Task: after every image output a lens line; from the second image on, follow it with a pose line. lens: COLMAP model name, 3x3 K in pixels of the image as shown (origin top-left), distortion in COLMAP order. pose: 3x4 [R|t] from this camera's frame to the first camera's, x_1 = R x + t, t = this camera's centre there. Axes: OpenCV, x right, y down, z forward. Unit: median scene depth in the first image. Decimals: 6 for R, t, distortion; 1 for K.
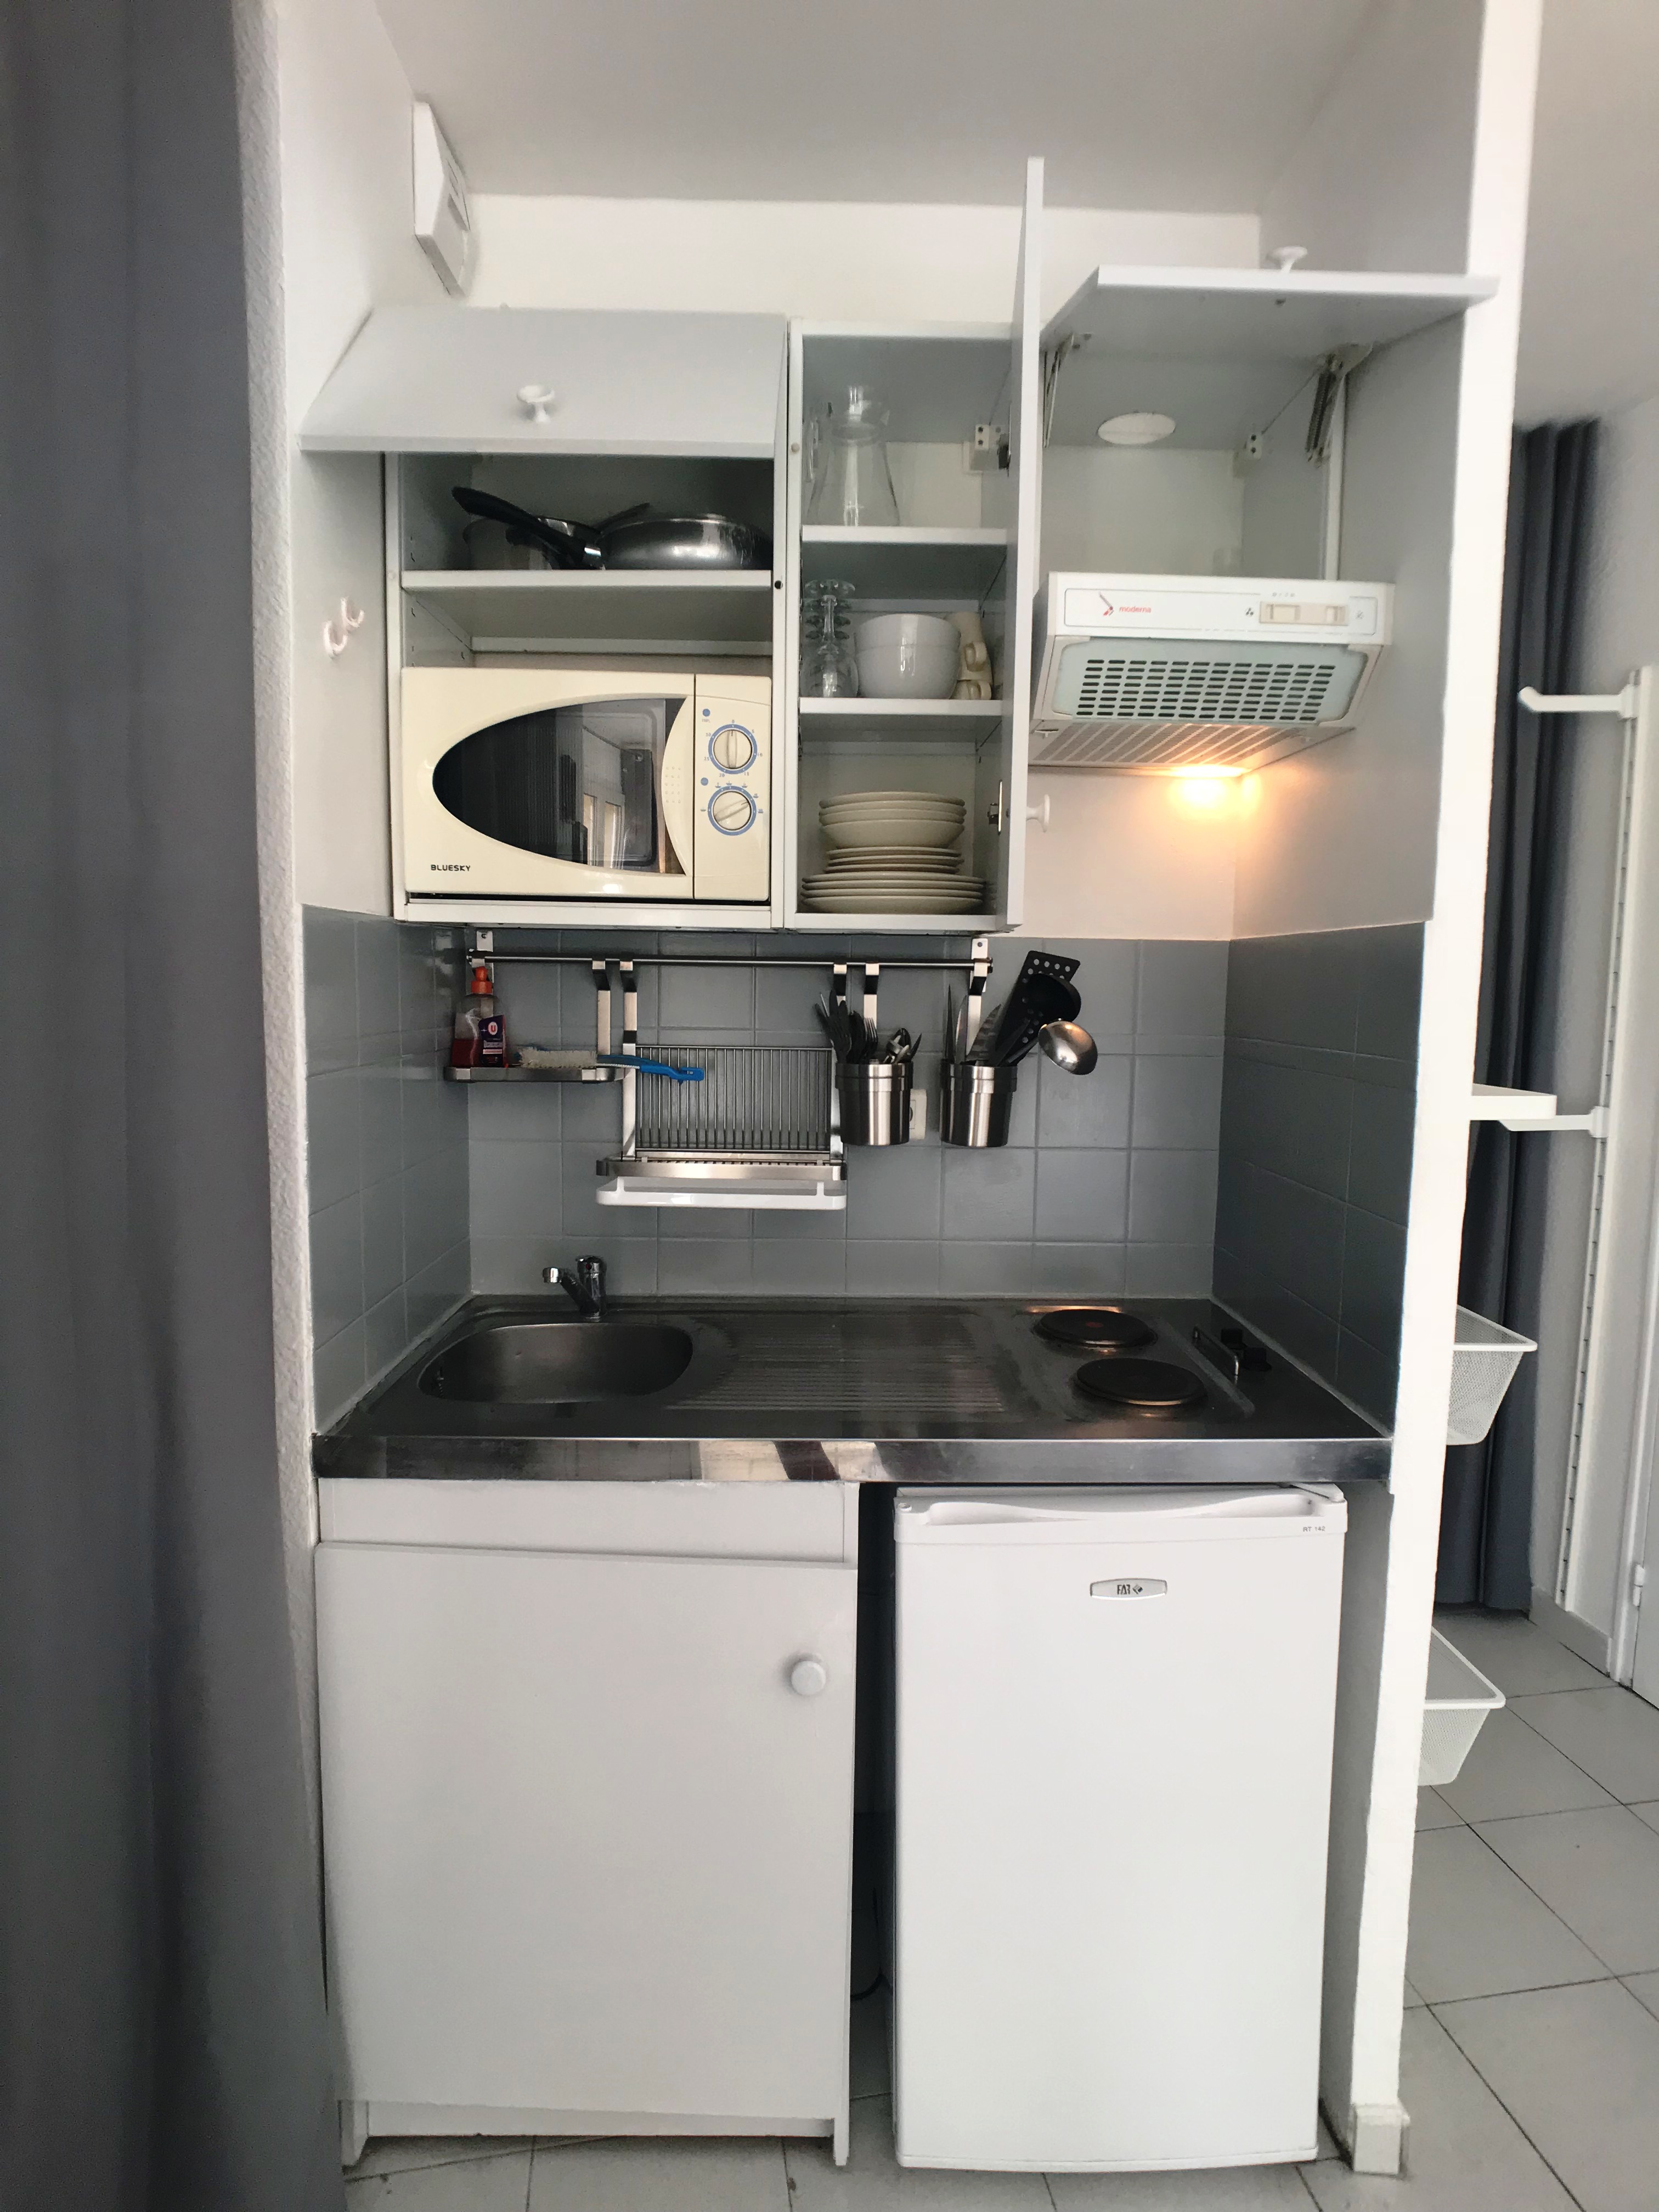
lens RADIAL K [[1183.2, 0, 830.7], [0, 1183.2, 1095.8], [0, 0, 1]] dist [-0.026422, -0.000617]
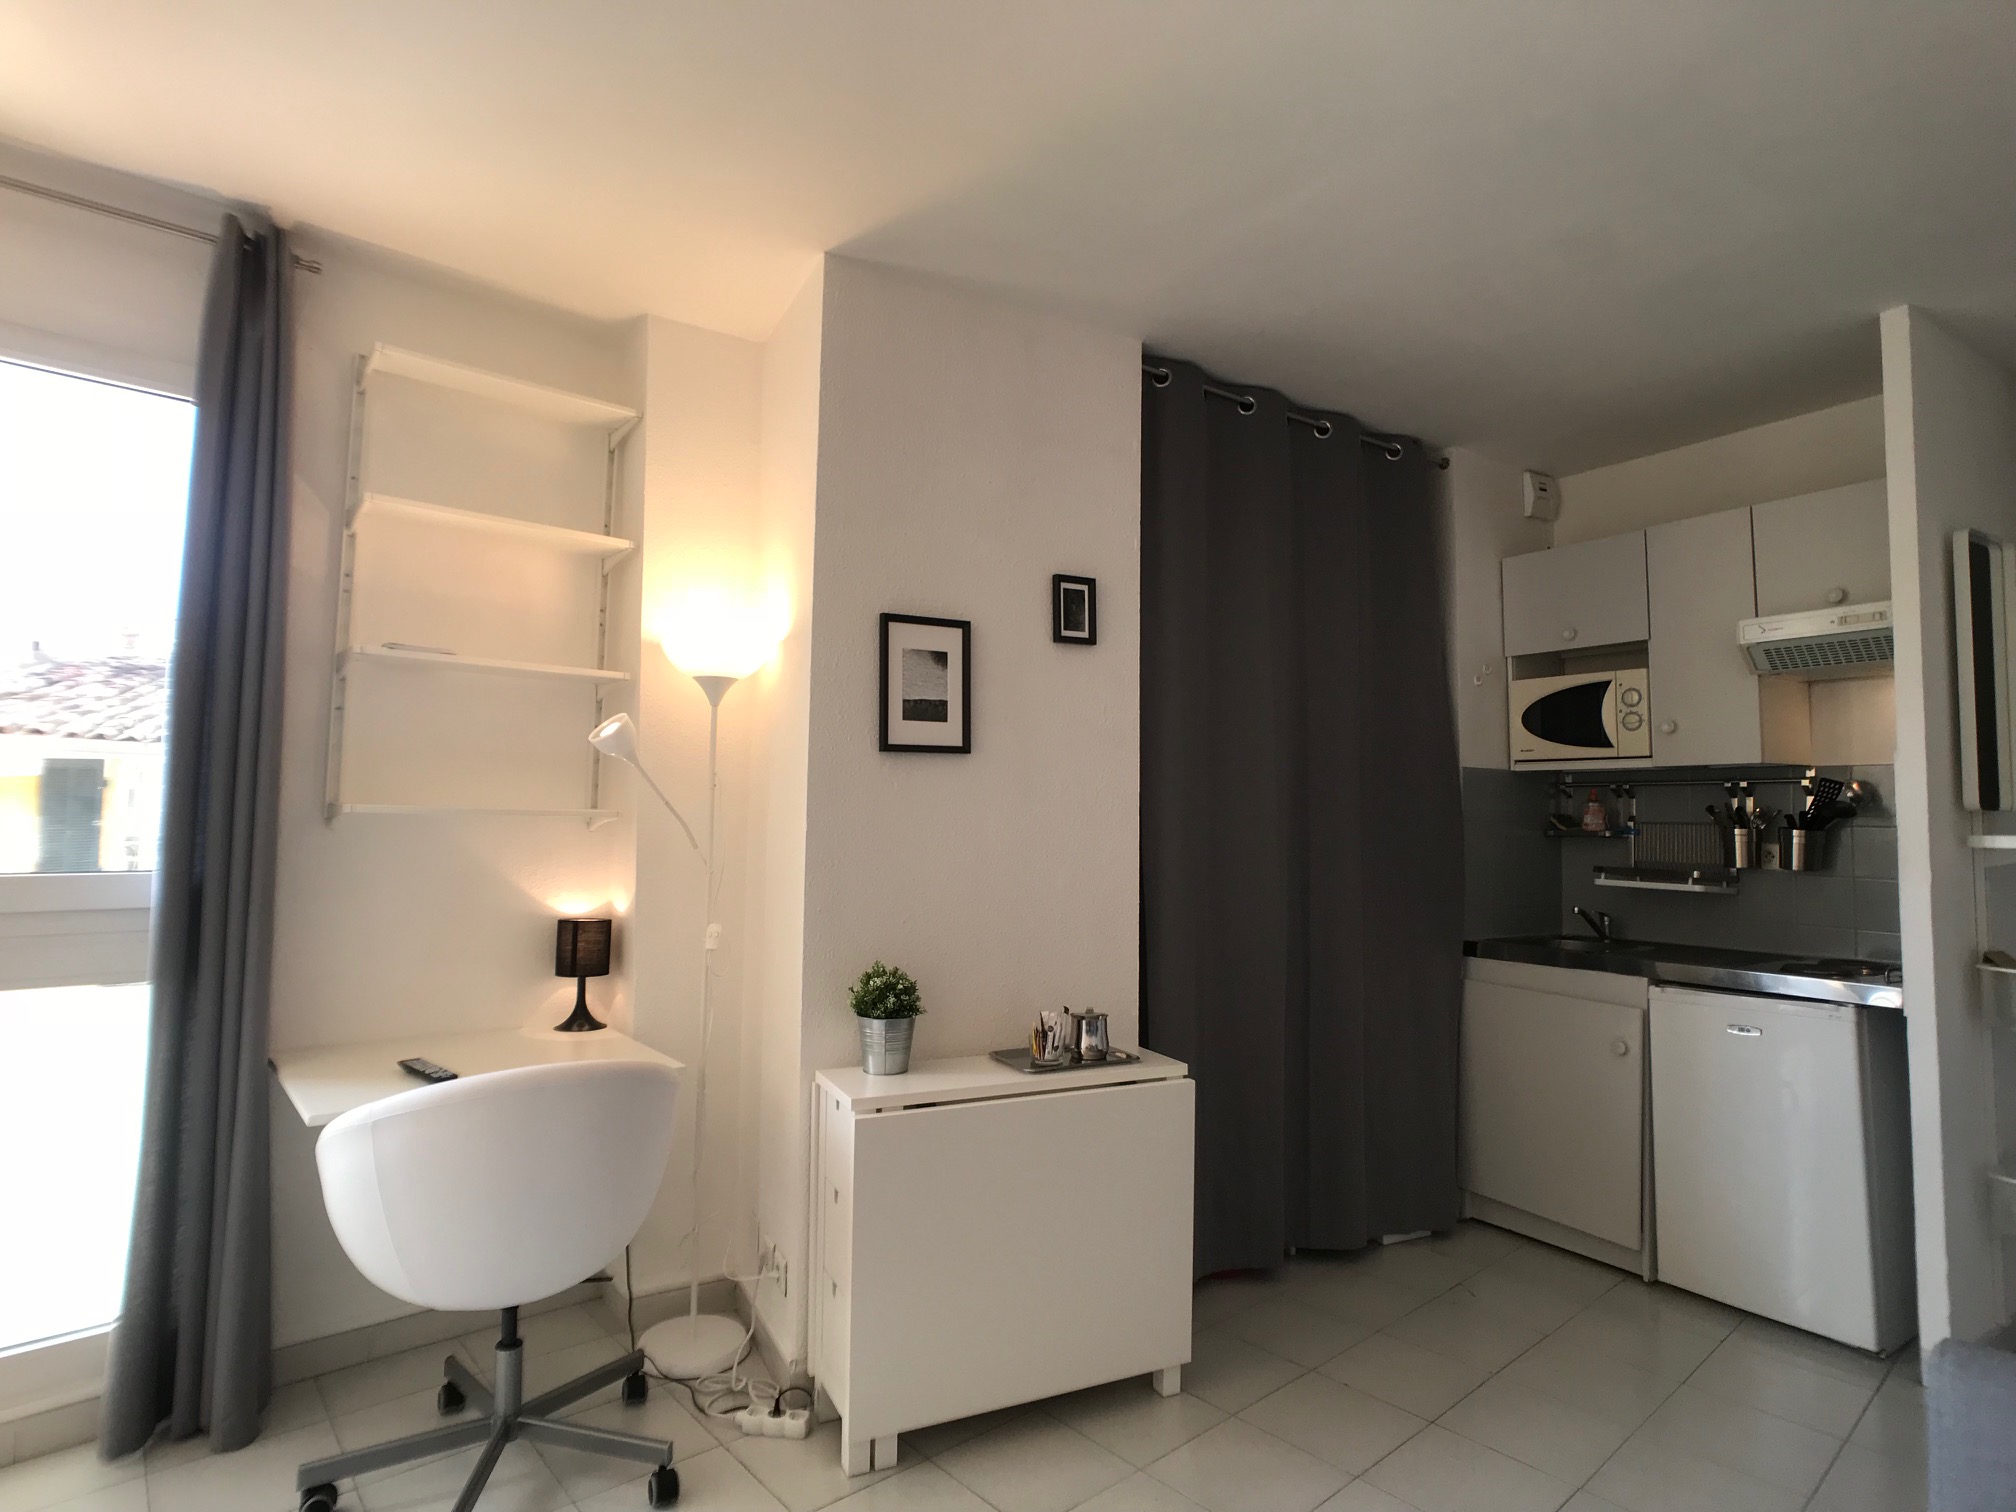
lens RADIAL K [[1078.4, 0, 1008.0], [0, 1078.4, 756.0], [0, 0, 1]] dist [-0.026422, -0.000617]
pose [[0.526444, -0.056962, -0.848300, 1.133741], [-0.087772, 0.988781, -0.120865, 0.220562], [0.845667, 0.138085, 0.515538, -1.274899]]
